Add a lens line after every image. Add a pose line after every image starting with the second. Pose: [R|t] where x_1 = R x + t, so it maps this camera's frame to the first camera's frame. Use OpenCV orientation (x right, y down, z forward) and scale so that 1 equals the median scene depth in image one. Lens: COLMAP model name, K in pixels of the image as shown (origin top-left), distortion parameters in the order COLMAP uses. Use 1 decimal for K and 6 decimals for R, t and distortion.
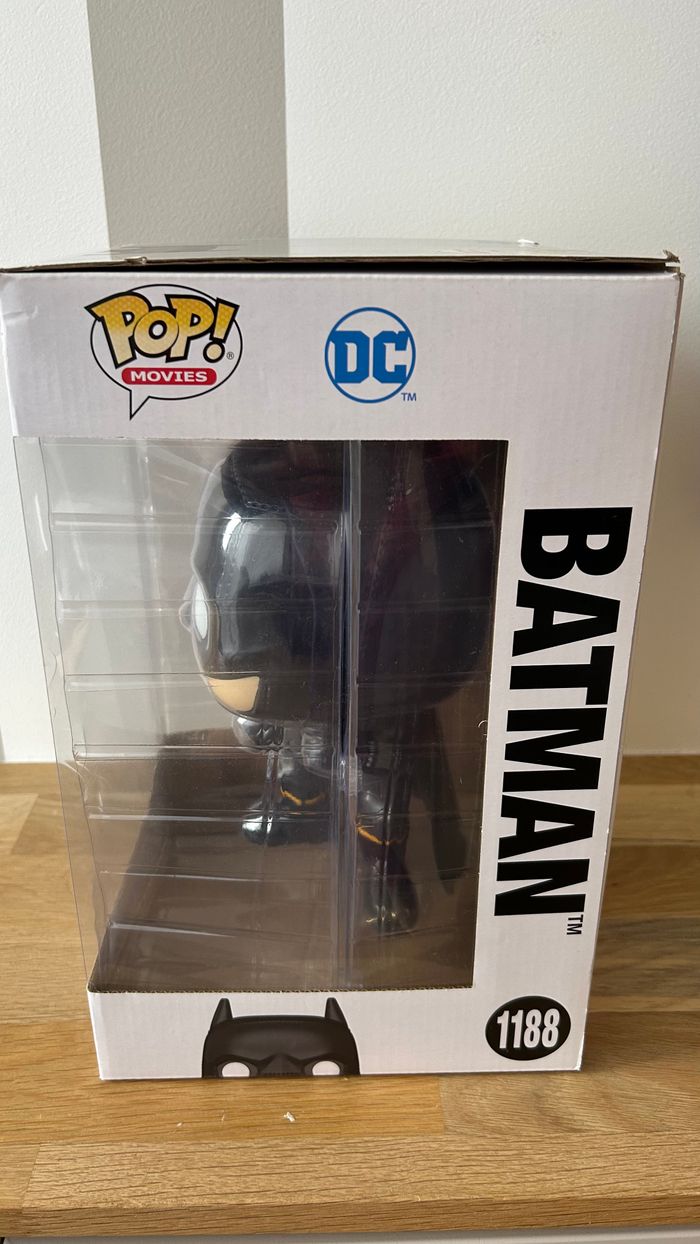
lens RADIAL K [[960.0, 0, 344.5], [0, 960.0, 615.7], [0, 0, 1]] dist [0.035063, -0.052102]
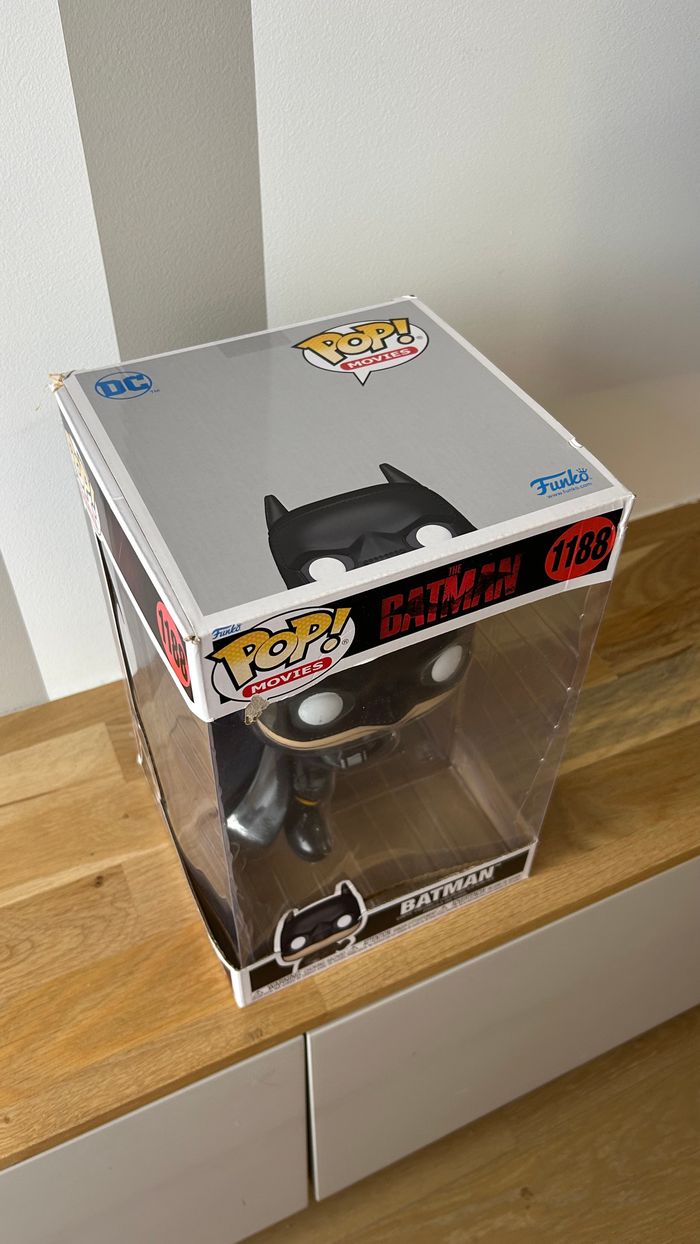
lens RADIAL K [[960.0, 0, 344.5], [0, 960.0, 615.7], [0, 0, 1]] dist [0.035063, -0.052102]
pose [[0.918687, -0.269437, 0.288822, -0.529320], [0.140685, 0.906472, 0.398141, -0.568882], [-0.369083, -0.325134, 0.870669, -0.193799]]
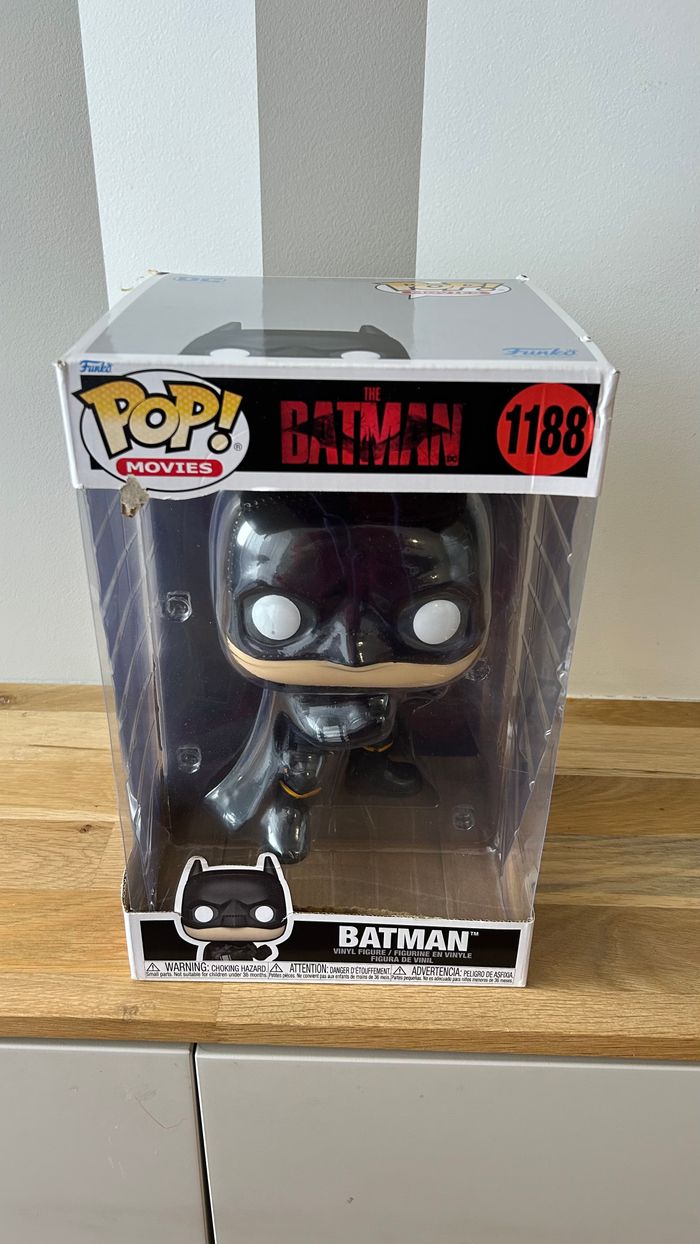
lens RADIAL K [[956.3, 0, 351.9], [0, 956.3, 630.1], [0, 0, 1]] dist [0.008779, -0.006357]
pose [[0.998796, 0.037495, -0.031644, -0.106134], [-0.034147, 0.994357, 0.100439, -0.070854], [0.035231, -0.099238, 0.994440, -0.253275]]
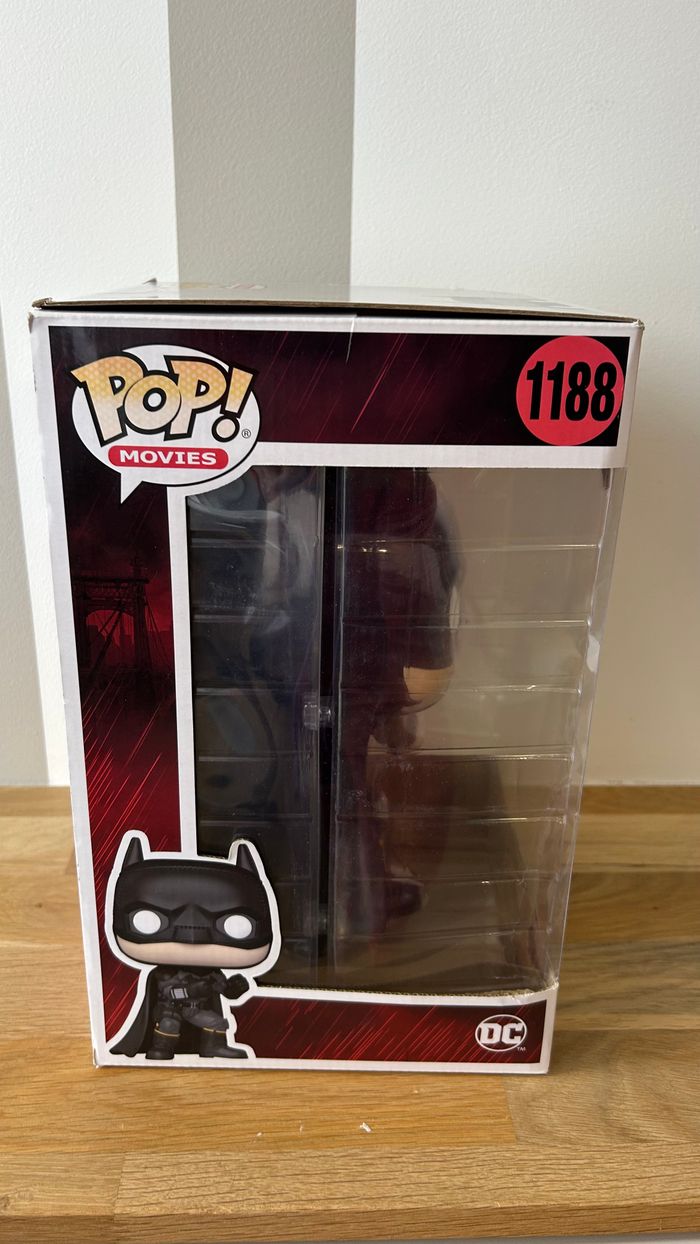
lens RADIAL K [[960.0, 0, 344.5], [0, 960.0, 615.7], [0, 0, 1]] dist [0.035063, -0.052102]
pose [[0.999589, 0.014896, 0.024502, -0.109411], [-0.013936, 0.999146, -0.038896, 0.013756], [-0.025061, 0.038538, 0.998943, -0.047894]]
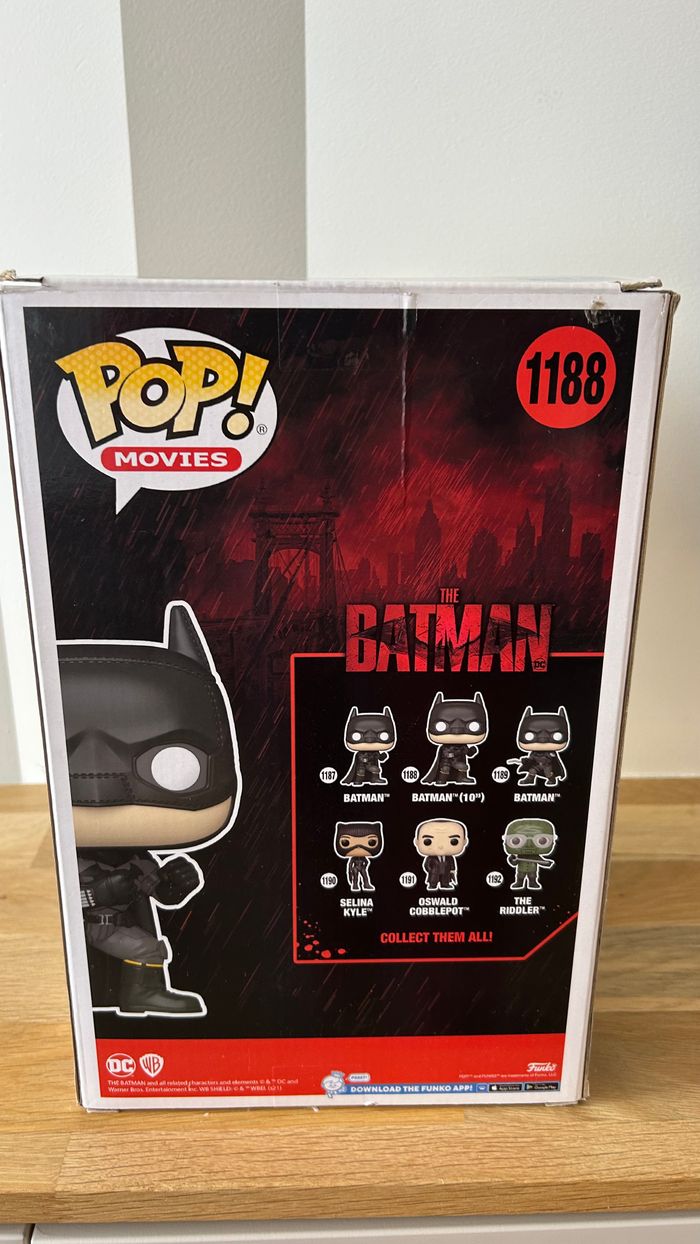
lens RADIAL K [[960.0, 0, 344.5], [0, 960.0, 615.7], [0, 0, 1]] dist [0.035063, -0.052102]
pose [[0.999941, 0.002580, 0.010572, -0.035181], [-0.001942, 0.998203, -0.059896, 0.057443], [-0.010708, 0.059872, 0.998149, -0.053511]]
